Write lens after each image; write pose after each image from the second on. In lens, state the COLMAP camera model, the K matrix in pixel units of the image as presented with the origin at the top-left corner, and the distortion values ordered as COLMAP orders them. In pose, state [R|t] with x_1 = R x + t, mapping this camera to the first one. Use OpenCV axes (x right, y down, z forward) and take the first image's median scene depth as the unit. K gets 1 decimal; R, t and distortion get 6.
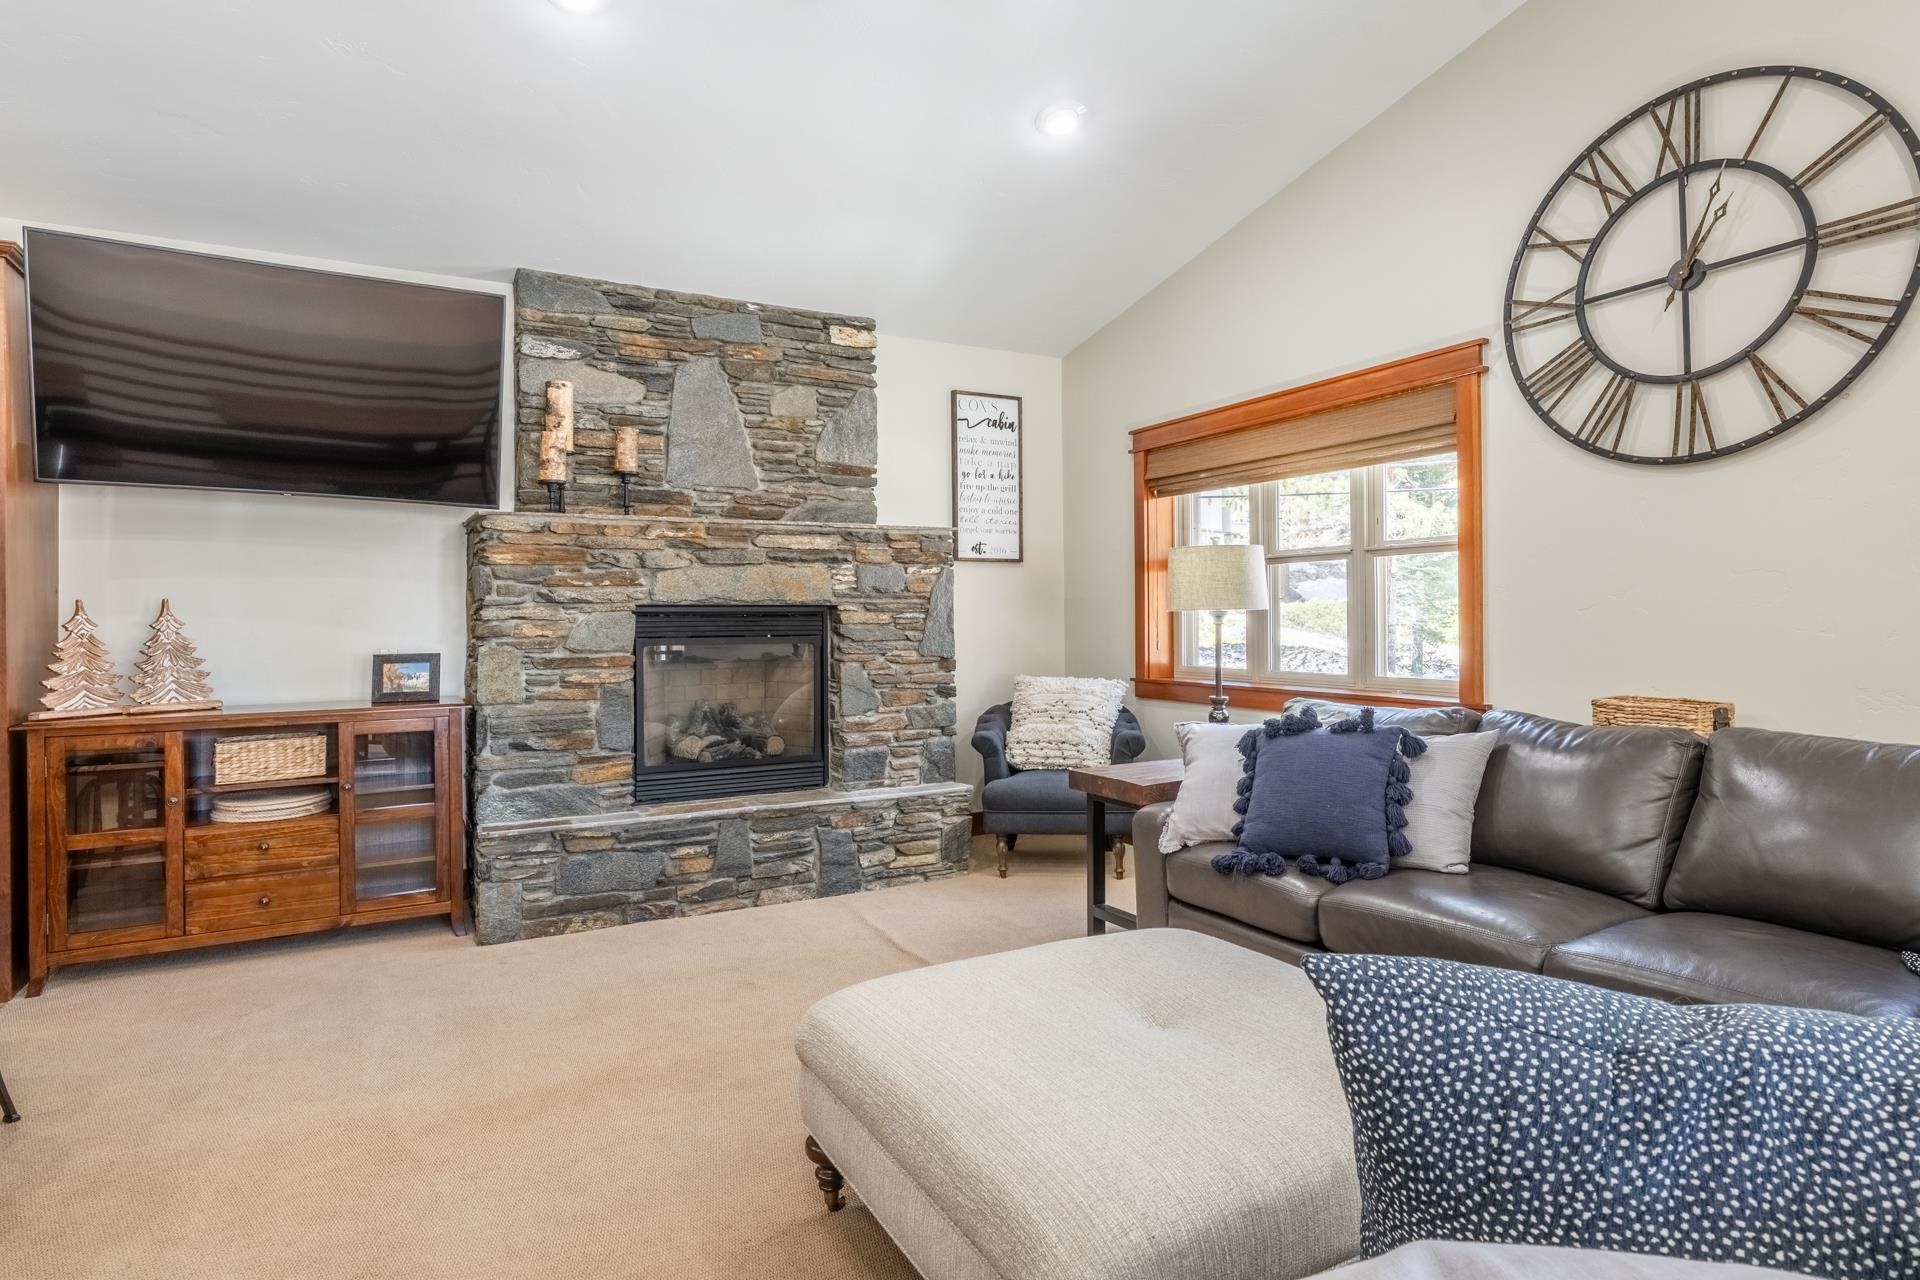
lens RADIAL K [[1032.2, 0, 948.6], [0, 1032.2, 605.8], [0, 0, 1]] dist [0.000487, -0.000443]
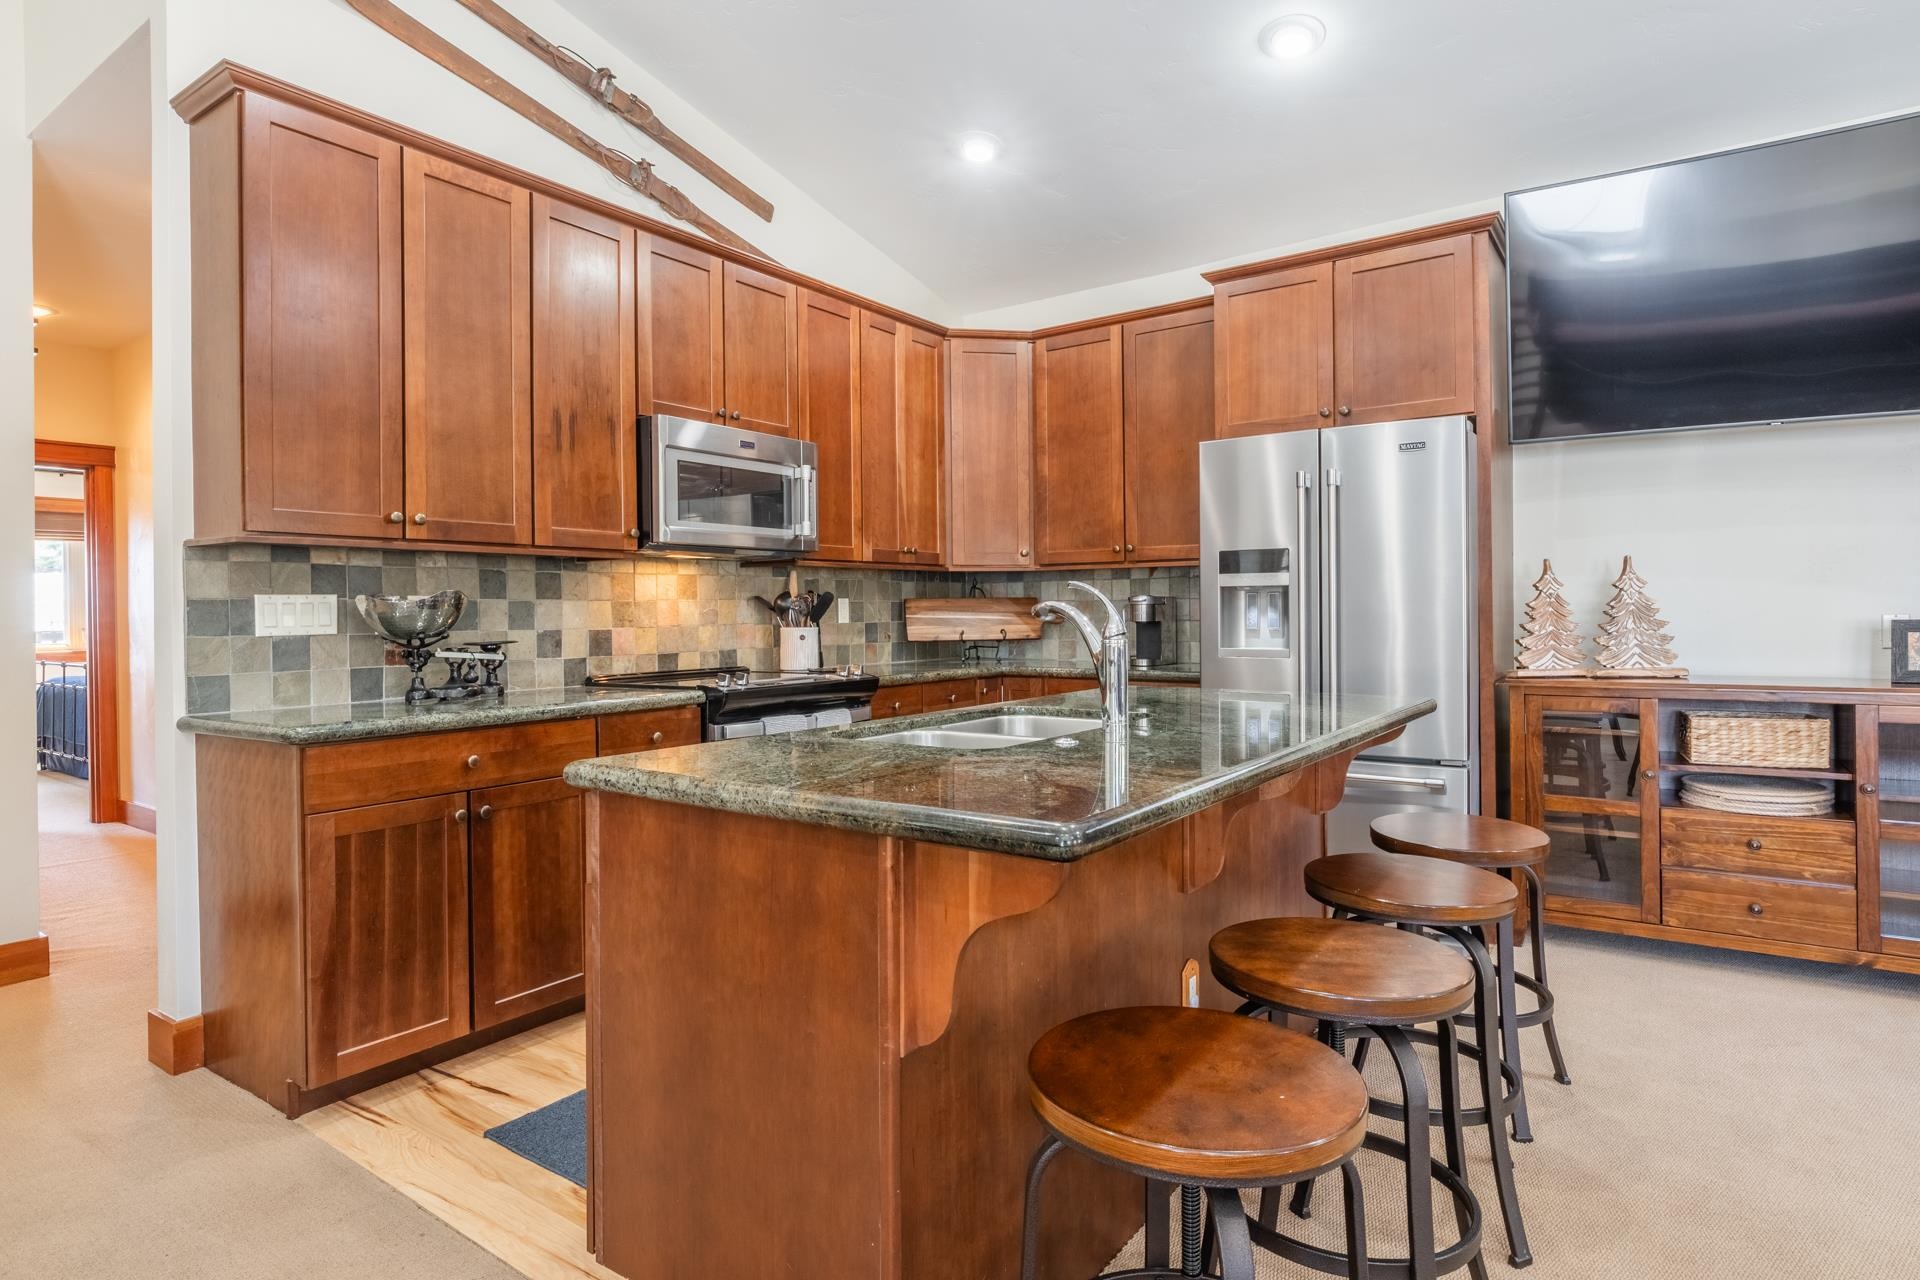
lens RADIAL K [[1032.2, 0, 942.5], [0, 1032.2, 614.4], [0, 0, 1]] dist [0.000487, -0.000443]
pose [[0.442680, 0.005021, -0.896665, -0.177371], [0.016912, 0.999760, 0.013947, 0.020010], [0.896520, -0.021339, 0.442489, 0.031929]]
